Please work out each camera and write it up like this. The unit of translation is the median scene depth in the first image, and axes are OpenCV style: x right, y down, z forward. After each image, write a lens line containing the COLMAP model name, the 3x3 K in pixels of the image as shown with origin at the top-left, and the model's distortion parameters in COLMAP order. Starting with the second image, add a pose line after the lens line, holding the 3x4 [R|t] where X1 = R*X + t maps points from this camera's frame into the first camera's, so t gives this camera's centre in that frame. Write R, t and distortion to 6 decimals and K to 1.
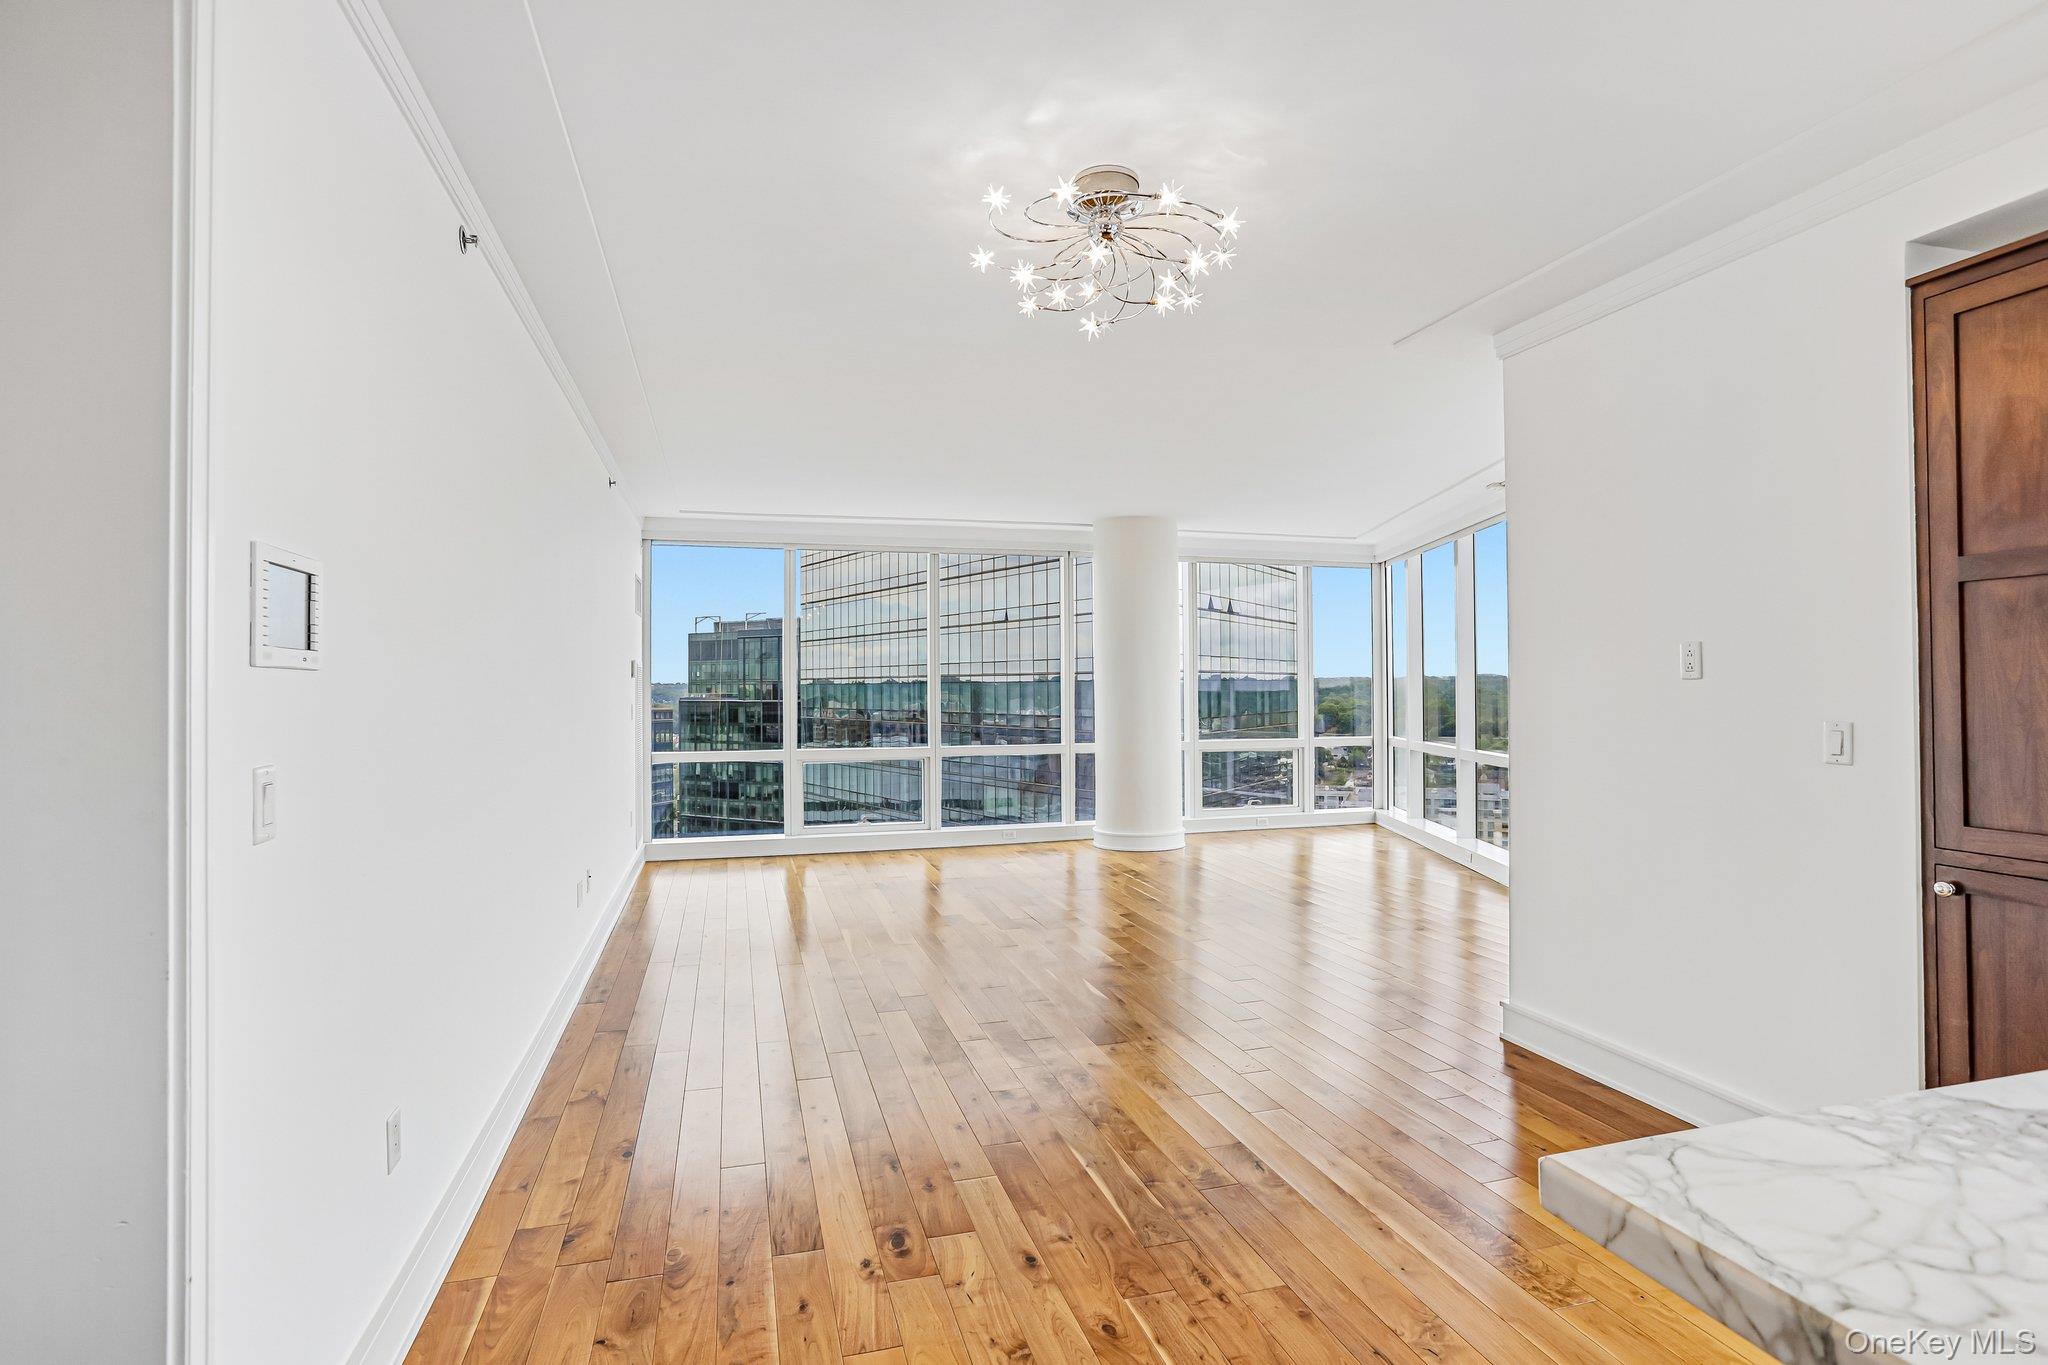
lens RADIAL K [[993.7, 0, 1012.1], [0, 993.7, 676.4], [0, 0, 1]] dist [-0.063632, 0.035272]
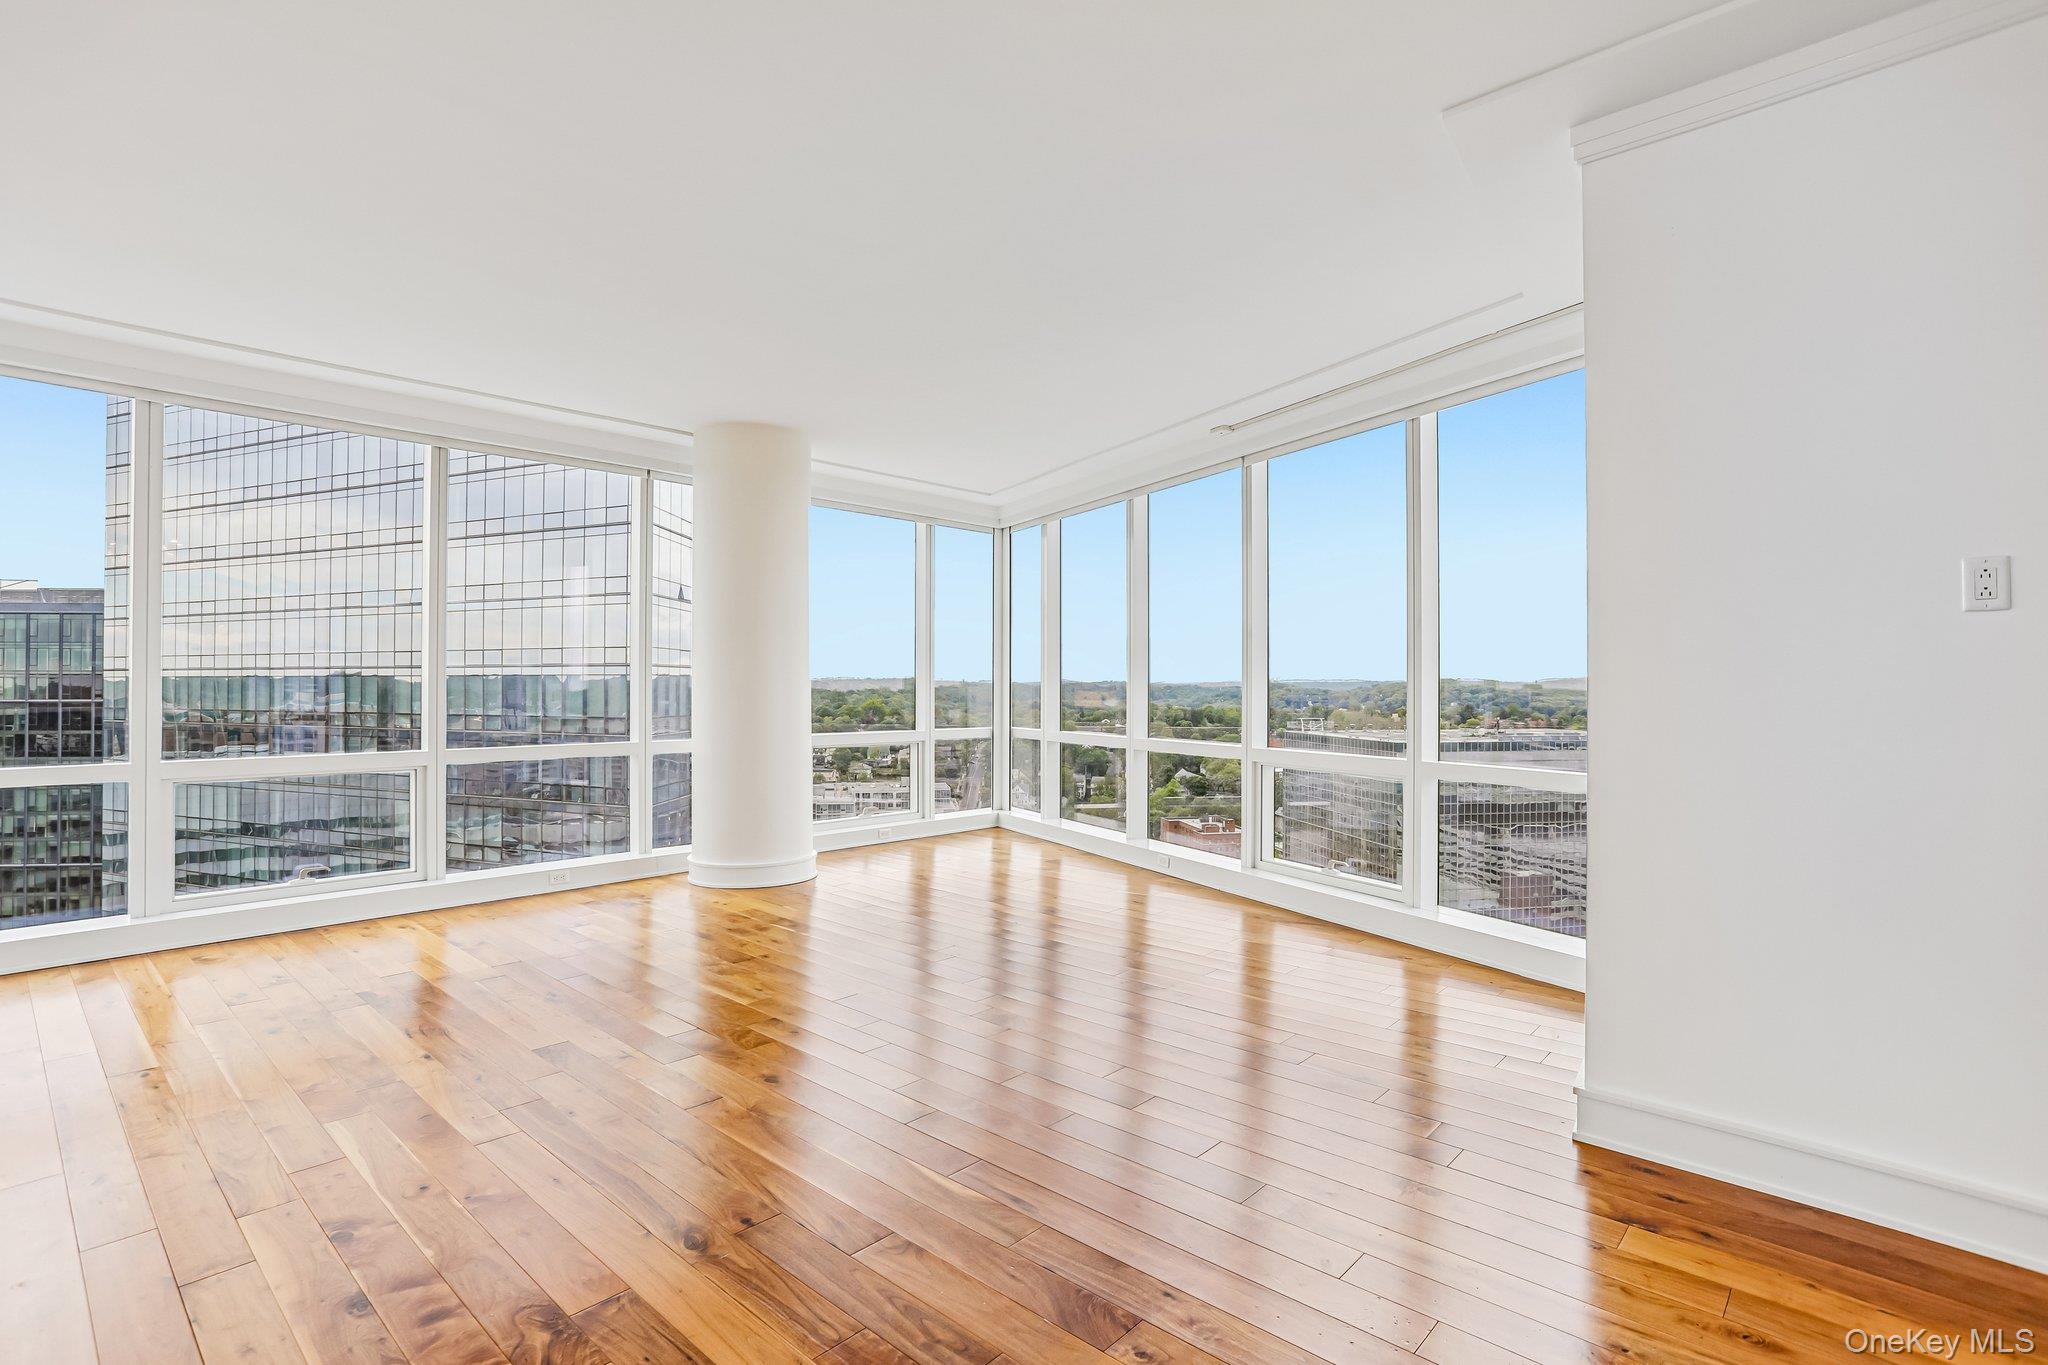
lens RADIAL K [[993.7, 0, 1012.1], [0, 993.7, 676.4], [0, 0, 1]] dist [-0.063632, 0.035272]
pose [[0.853663, 0.011715, 0.520694, -0.083727], [-0.011680, 0.999926, -0.003349, 0.020465], [-0.520695, -0.003223, 0.853737, 0.258548]]
